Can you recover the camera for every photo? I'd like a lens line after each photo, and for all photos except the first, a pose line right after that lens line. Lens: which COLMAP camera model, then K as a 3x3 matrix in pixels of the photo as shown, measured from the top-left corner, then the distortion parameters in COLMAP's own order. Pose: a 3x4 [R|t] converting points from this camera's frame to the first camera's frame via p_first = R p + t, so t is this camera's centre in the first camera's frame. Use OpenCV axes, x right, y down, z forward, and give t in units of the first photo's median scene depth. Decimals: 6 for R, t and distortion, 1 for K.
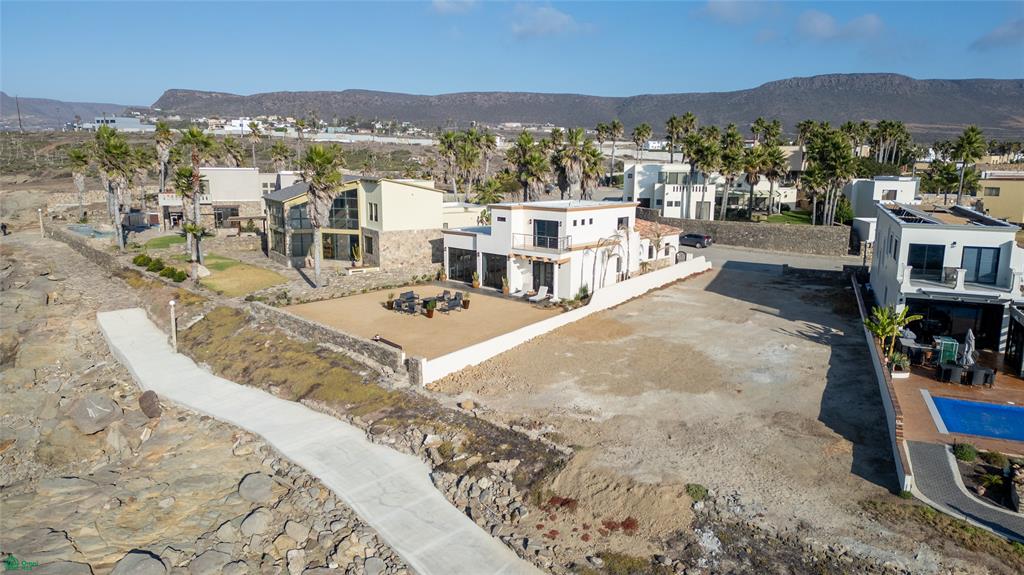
lens RADIAL K [[718.7, 0, 512.0], [0, 718.7, 287.5], [0, 0, 1]] dist [0.080823, -0.075325]
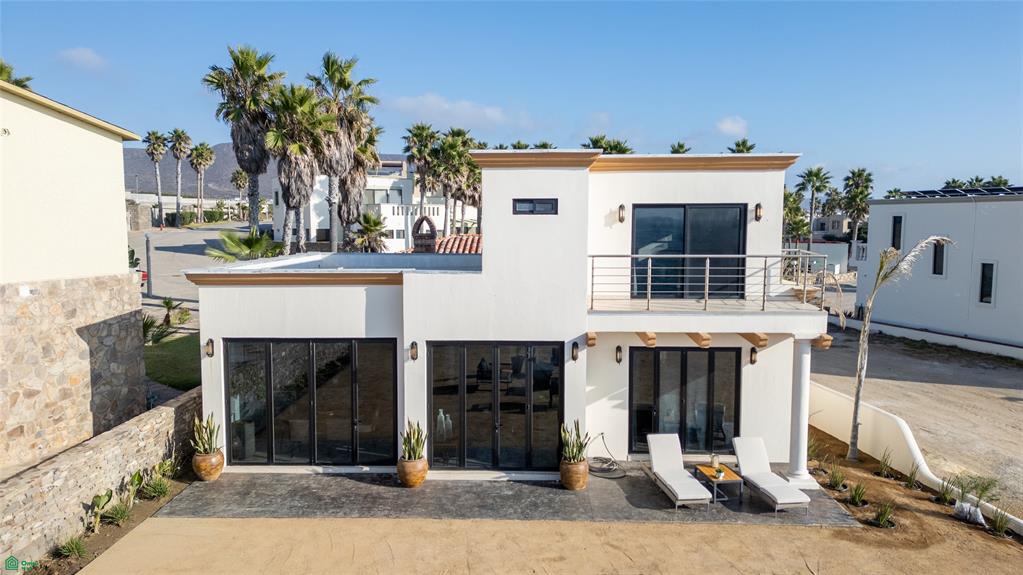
lens RADIAL K [[718.0, 0, 511.5], [0, 718.0, 287.5], [0, 0, 1]] dist [0.080823, -0.075325]
pose [[0.733158, -0.065159, 0.676929, -0.193190], [0.125697, 0.991232, -0.040725, -0.053448], [-0.668340, 0.114946, 0.734921, 0.780613]]
